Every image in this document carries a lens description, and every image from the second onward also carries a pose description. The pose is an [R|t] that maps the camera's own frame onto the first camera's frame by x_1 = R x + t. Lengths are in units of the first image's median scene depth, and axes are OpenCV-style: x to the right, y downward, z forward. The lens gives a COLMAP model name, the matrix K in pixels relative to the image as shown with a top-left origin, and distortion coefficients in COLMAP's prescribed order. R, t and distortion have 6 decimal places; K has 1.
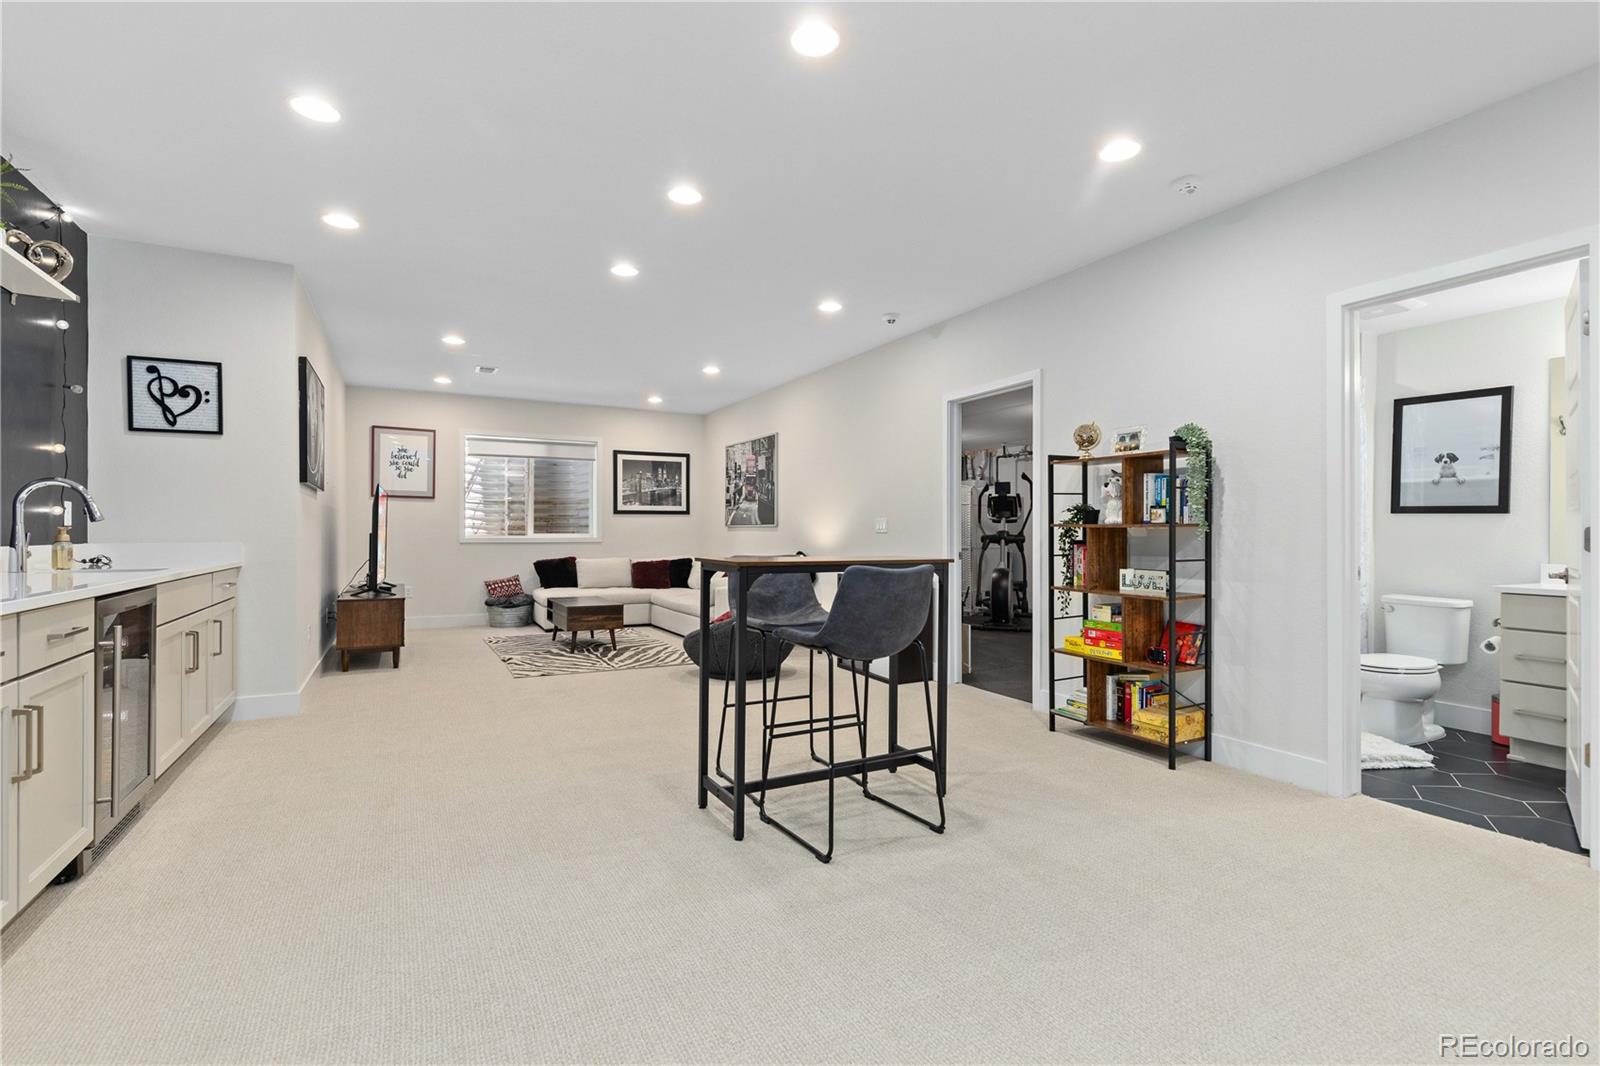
lens RADIAL K [[717.6, 0, 800.0], [0, 717.6, 533.0], [0, 0, 1]] dist [0.020464, -0.007364]
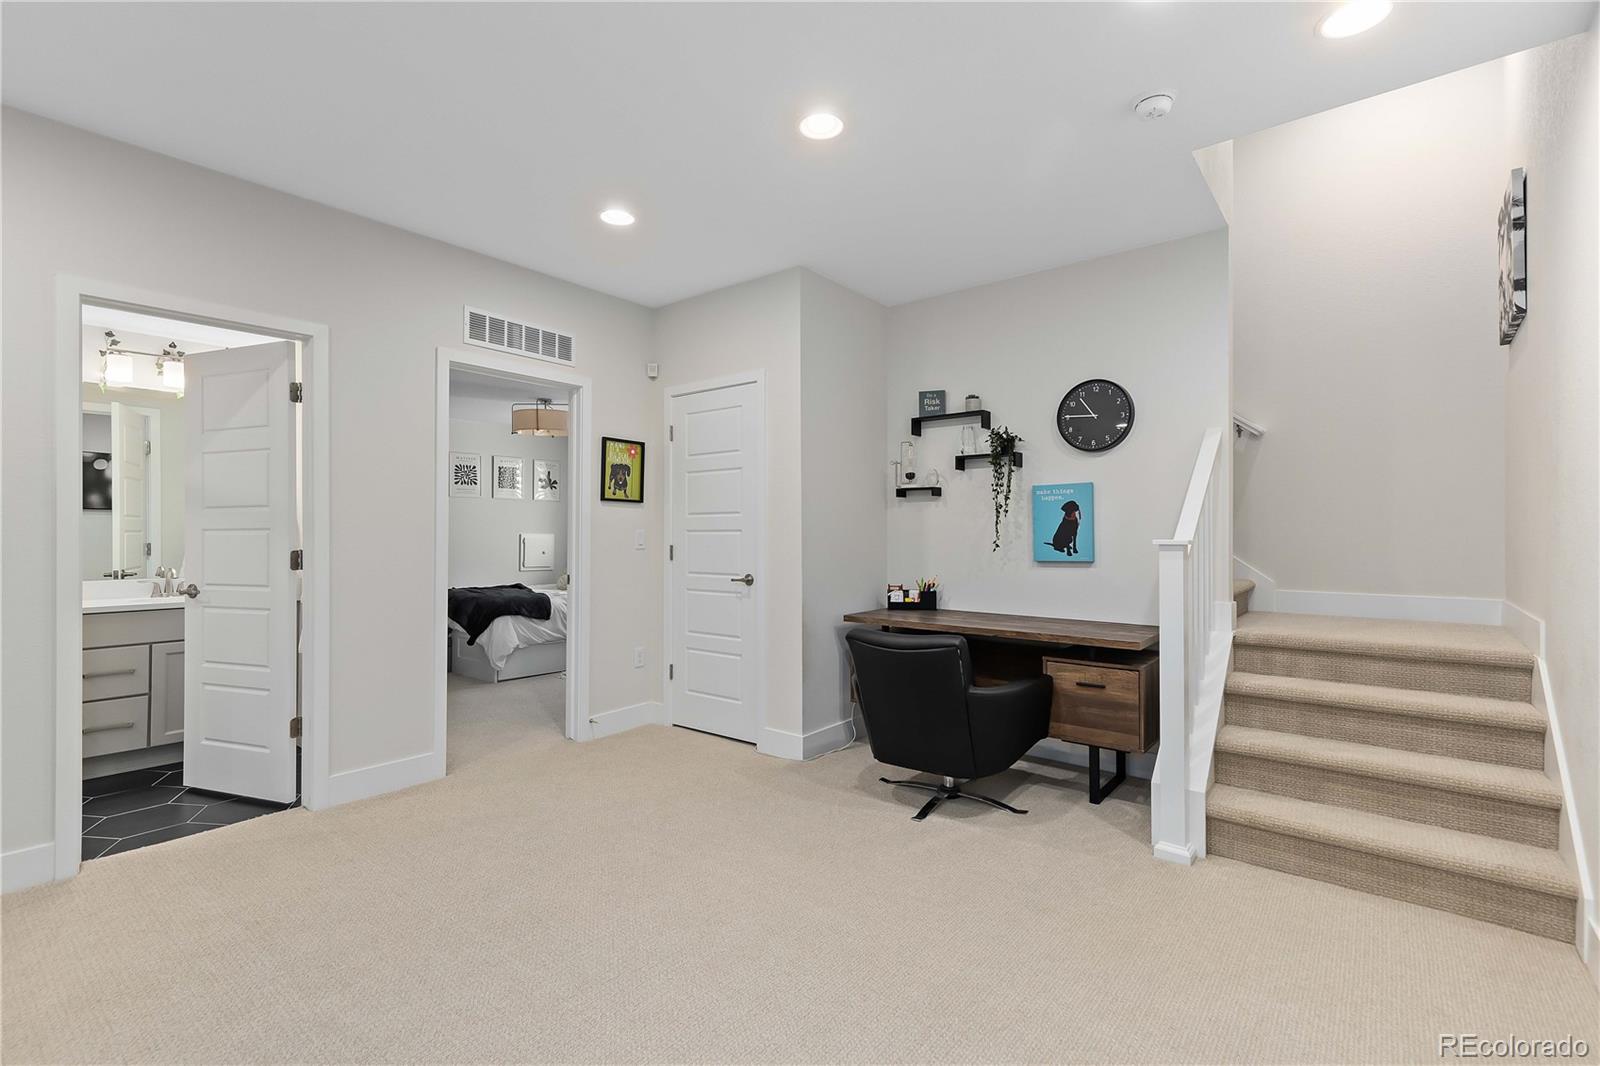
lens RADIAL K [[717.6, 0, 800.0], [0, 717.6, 533.0], [0, 0, 1]] dist [0.020464, -0.007364]
pose [[-0.380738, 0.005329, 0.924668, -0.332297], [0.005032, 0.999981, -0.003692, -0.011568], [-0.924669, 0.003247, -0.380757, 0.580562]]
